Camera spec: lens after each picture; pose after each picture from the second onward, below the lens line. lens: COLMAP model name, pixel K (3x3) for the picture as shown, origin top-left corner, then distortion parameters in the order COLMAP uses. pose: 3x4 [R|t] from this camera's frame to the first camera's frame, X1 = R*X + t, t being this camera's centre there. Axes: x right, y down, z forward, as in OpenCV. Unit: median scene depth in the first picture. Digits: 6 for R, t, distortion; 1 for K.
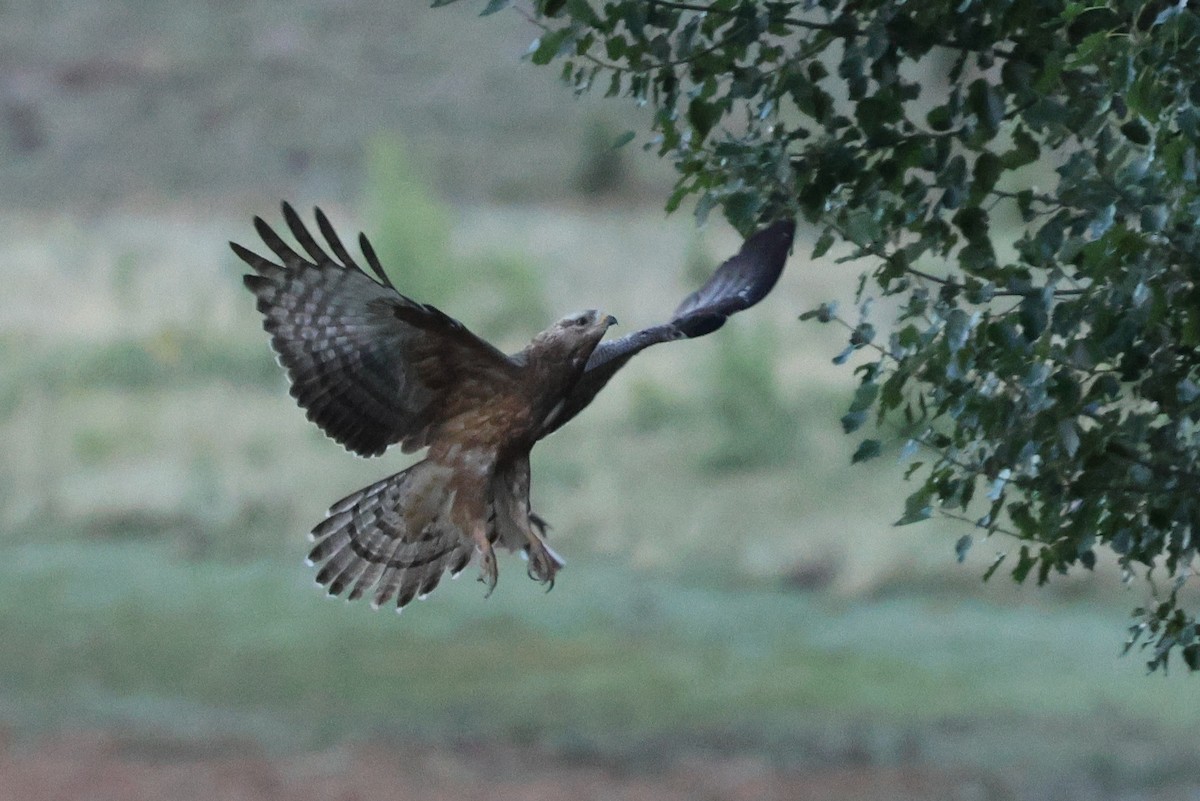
lens RADIAL K [[557.8, 0, 600.1], [0, 557.8, 400.2], [0, 0, 1]] dist [-0.001301, -0.000125]
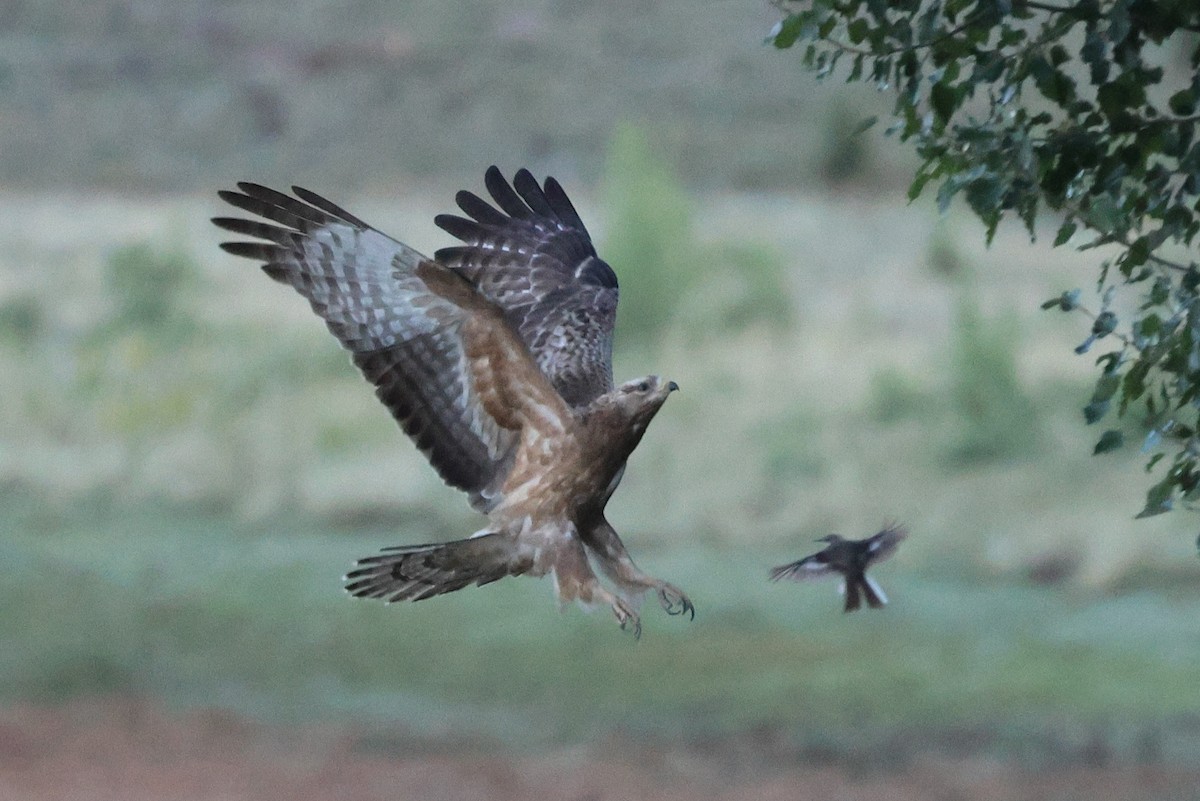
lens RADIAL K [[557.8, 0, 599.9], [0, 557.8, 395.6], [0, 0, 1]] dist [-0.001301, -0.000125]
pose [[0.999996, 0.000062, -0.002705, -0.419301], [-0.000068, 0.999998, -0.002168, 0.011523], [0.002704, 0.002169, 0.999994, 0.018589]]
